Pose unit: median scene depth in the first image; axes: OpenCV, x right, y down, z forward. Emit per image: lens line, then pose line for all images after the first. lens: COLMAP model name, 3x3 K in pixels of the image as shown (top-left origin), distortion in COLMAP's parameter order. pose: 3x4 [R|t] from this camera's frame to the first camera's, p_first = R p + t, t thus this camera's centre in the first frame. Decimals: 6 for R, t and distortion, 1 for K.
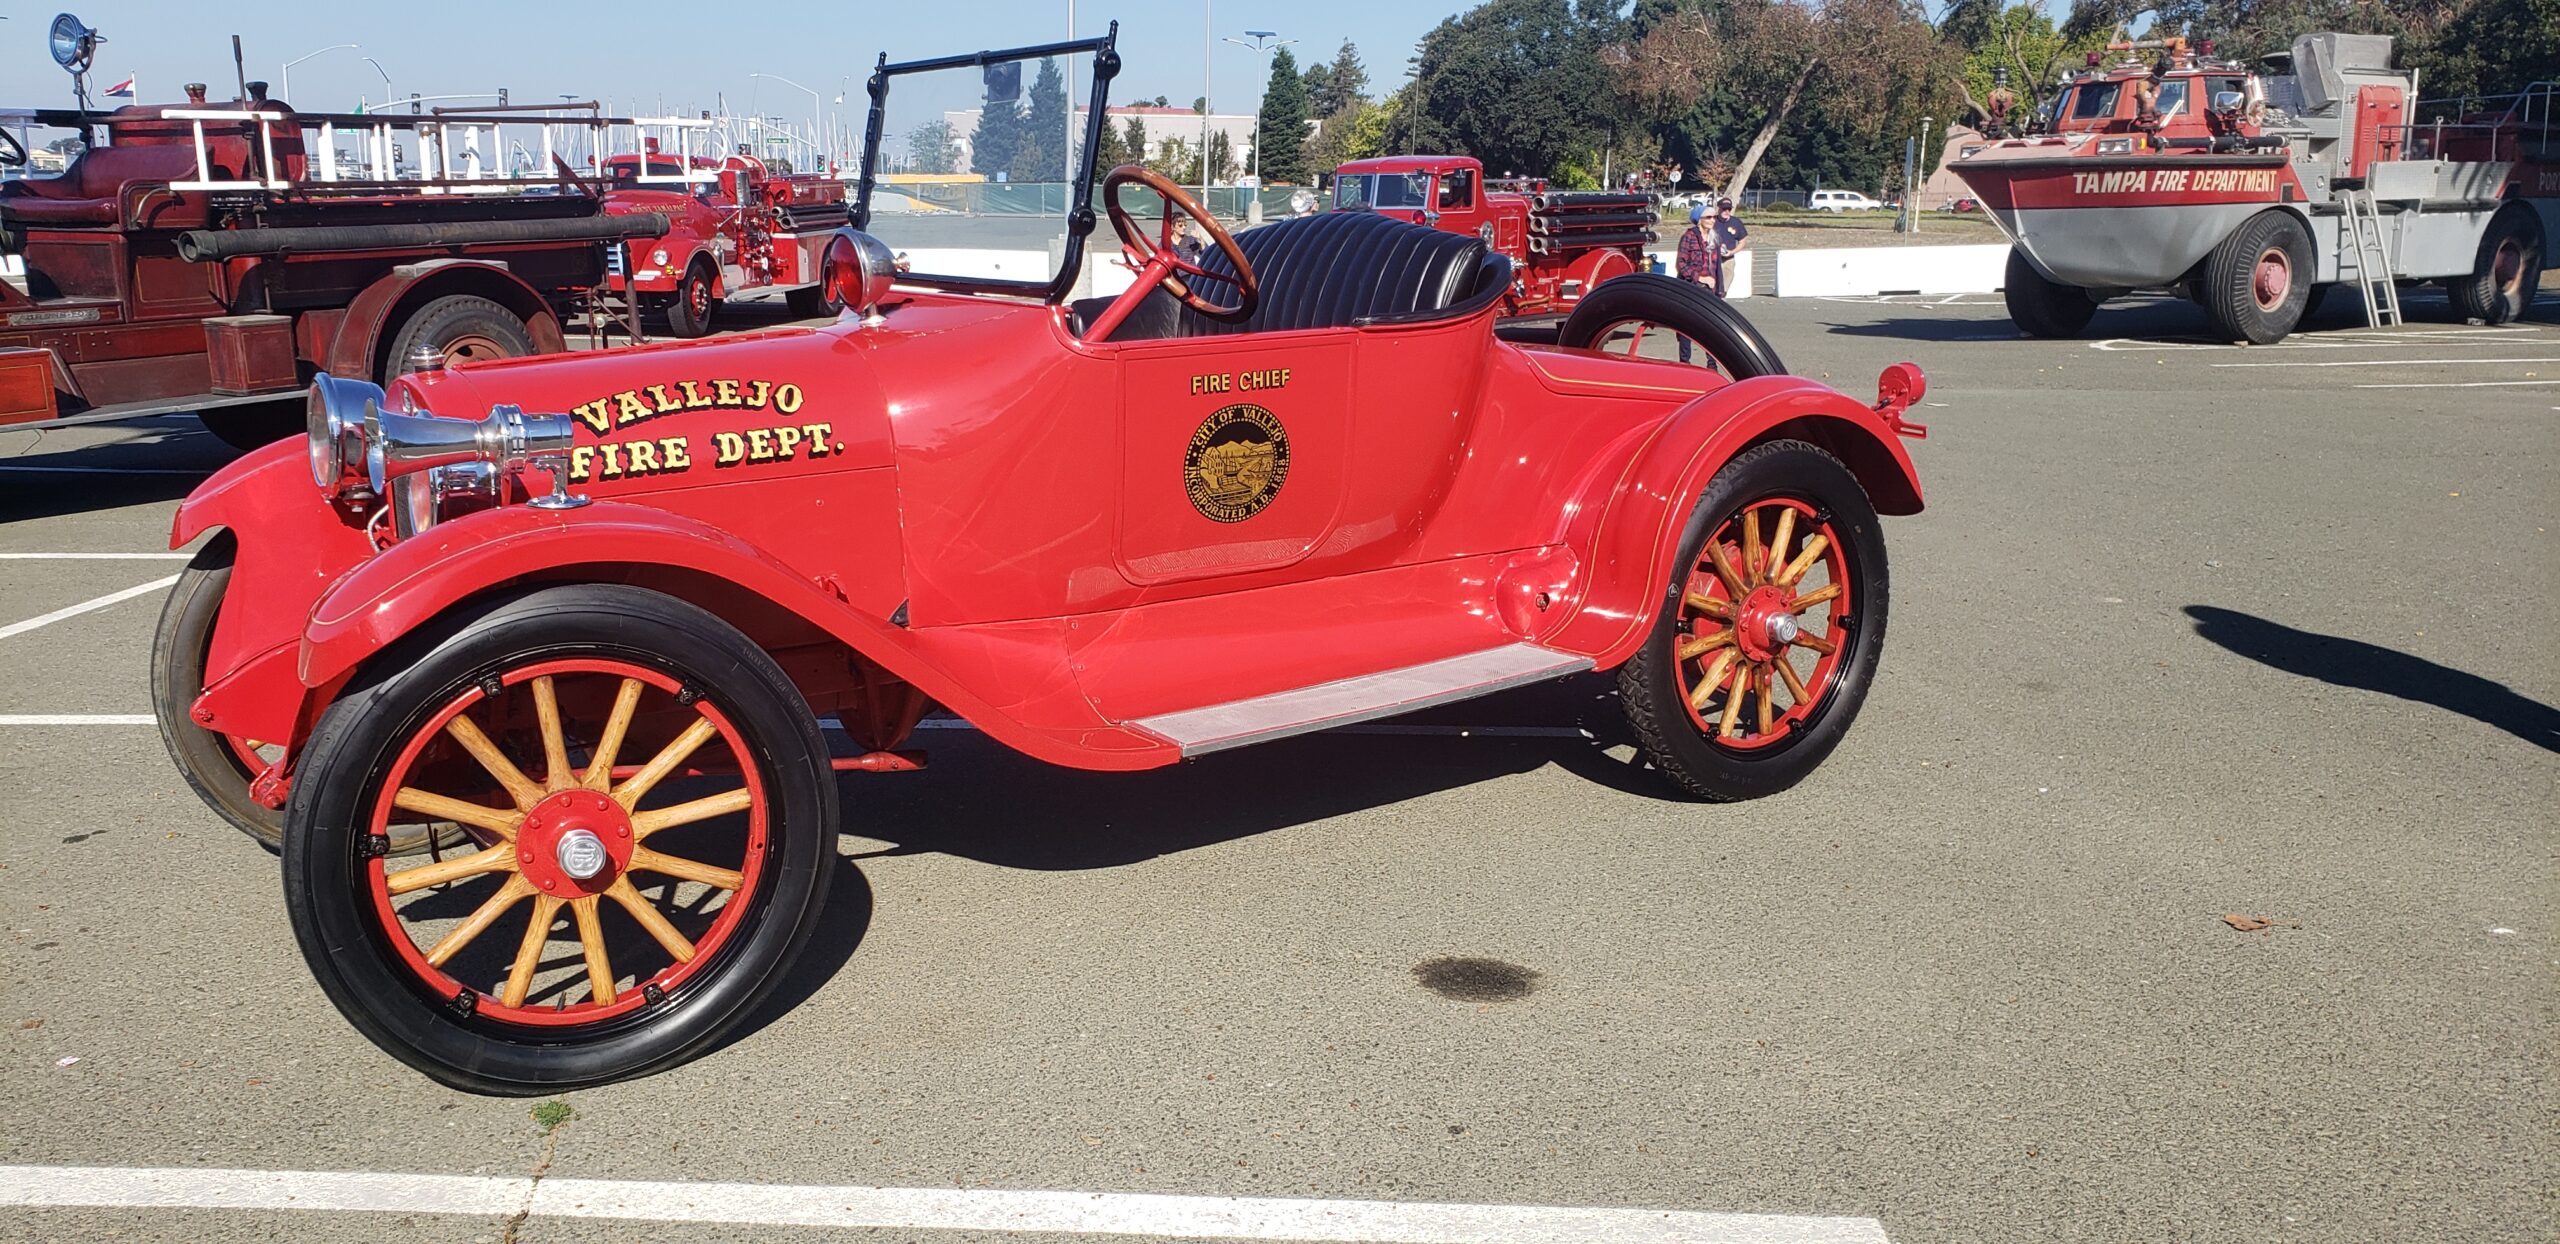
lens RADIAL K [[1854.4, 0, 1239.2], [0, 1854.4, 598.2], [0, 0, 1]] dist [-0.000535, 0.004585]
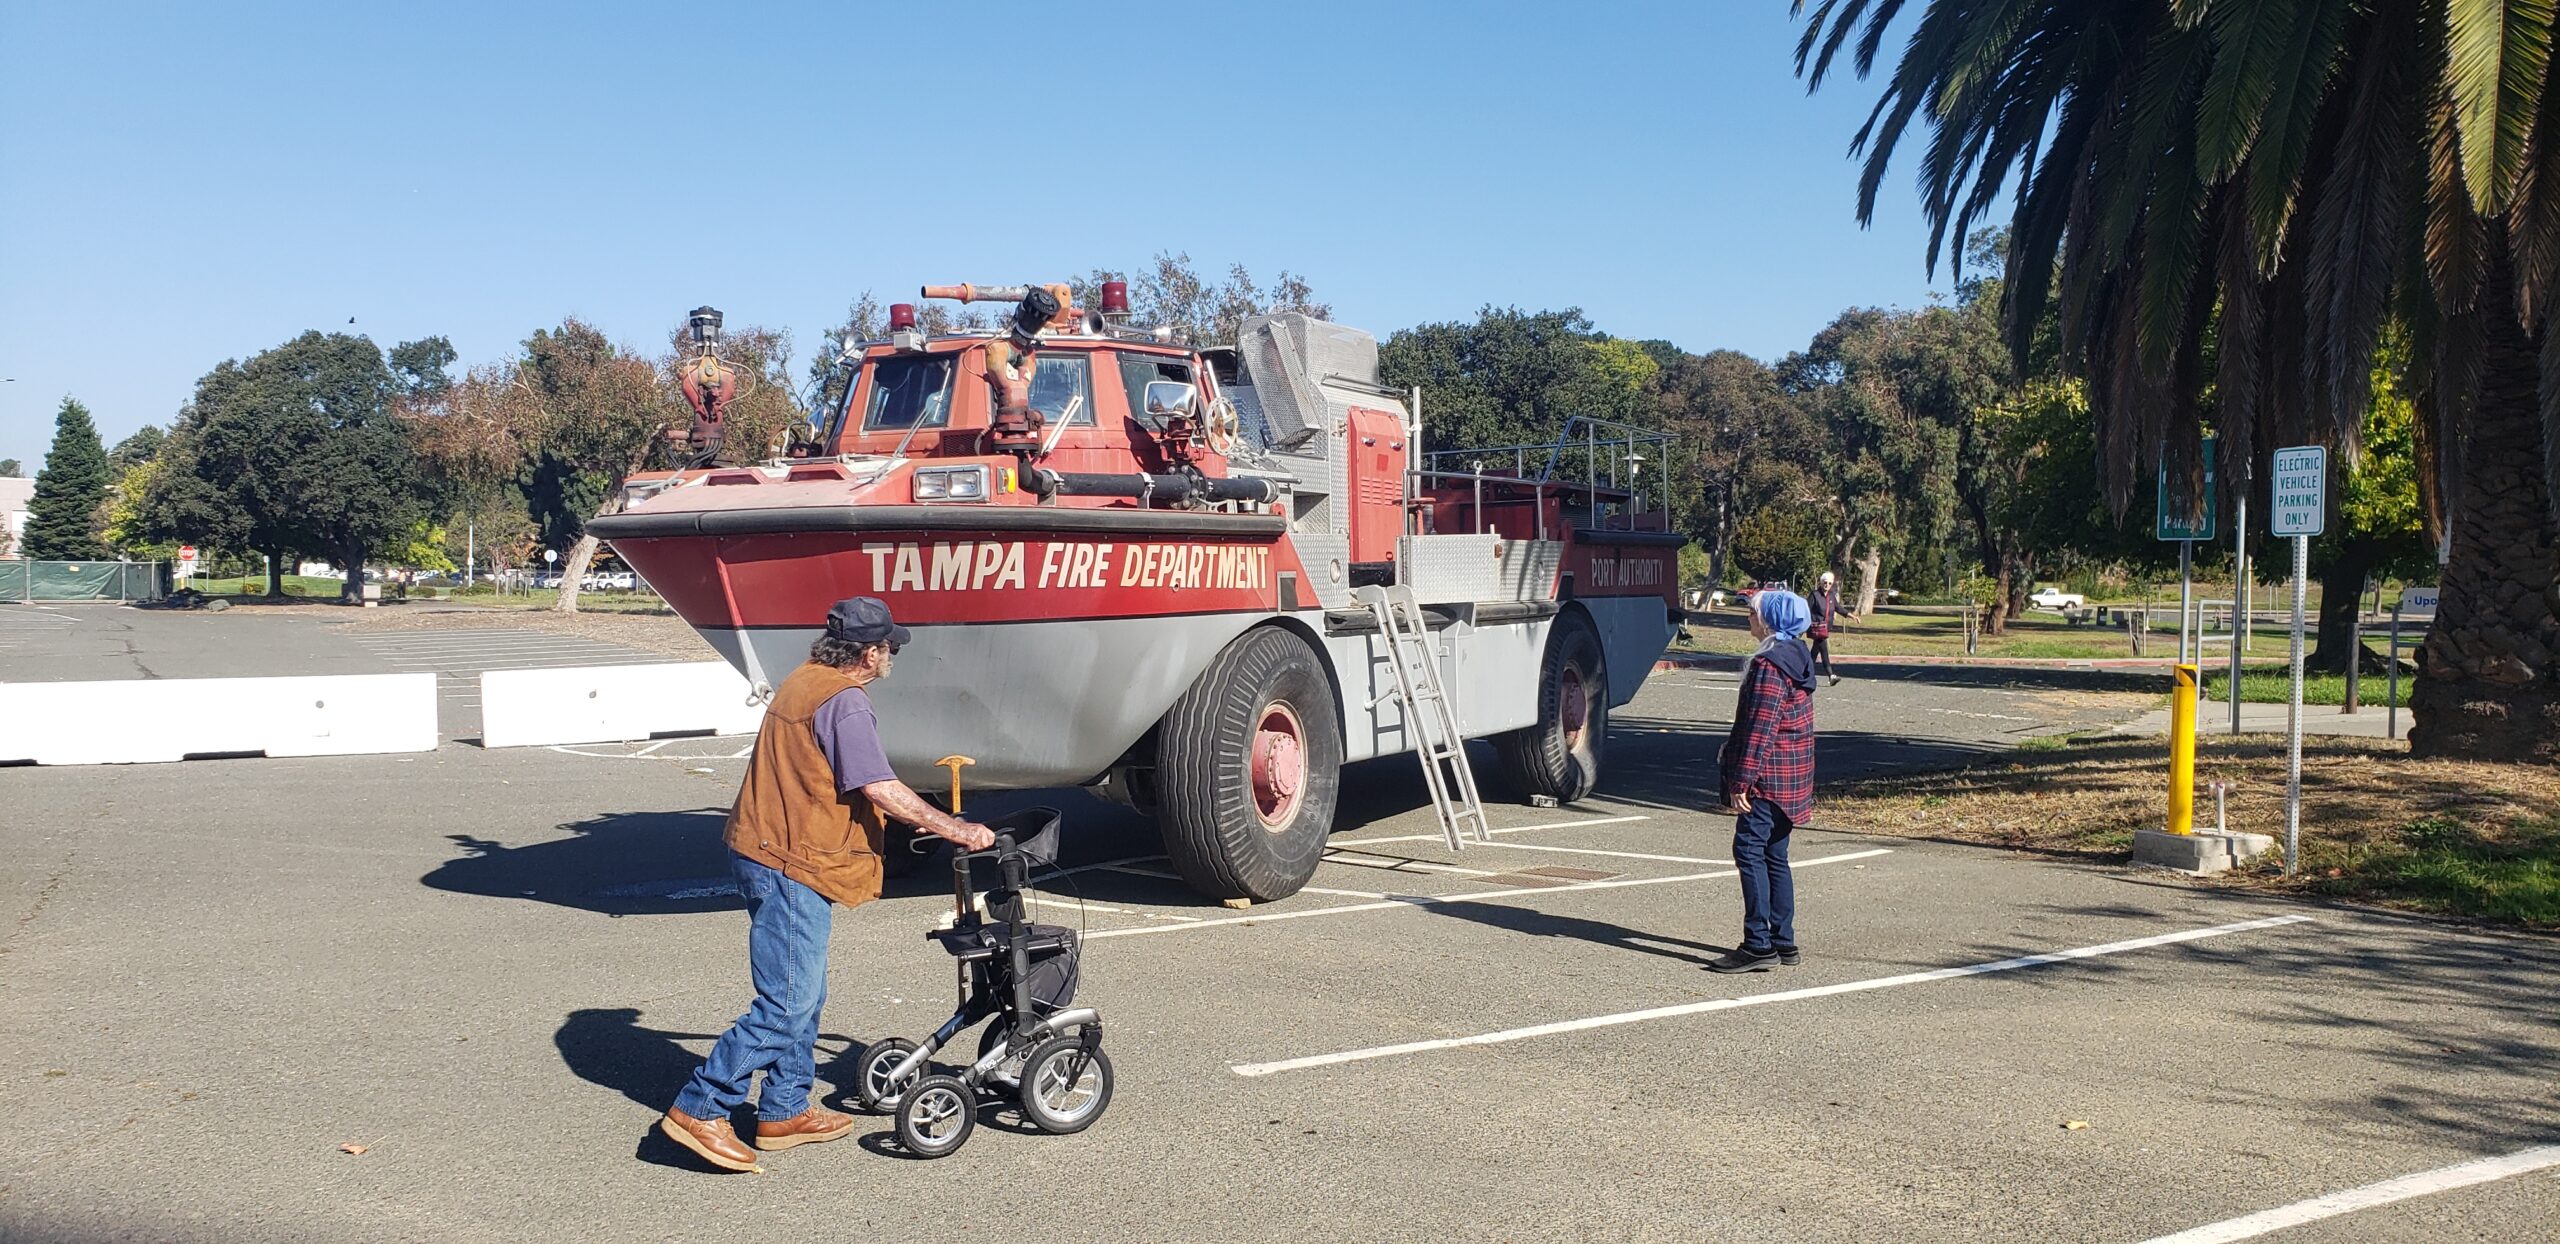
lens RADIAL K [[1854.4, 0, 1278.6], [0, 1854.4, 617.6], [0, 0, 1]] dist [-0.000535, 0.004585]
pose [[0.834147, -0.006143, 0.551508, 0.287790], [0.111030, 0.981337, -0.157001, -0.133091], [-0.540251, 0.192196, 0.819262, 0.591938]]
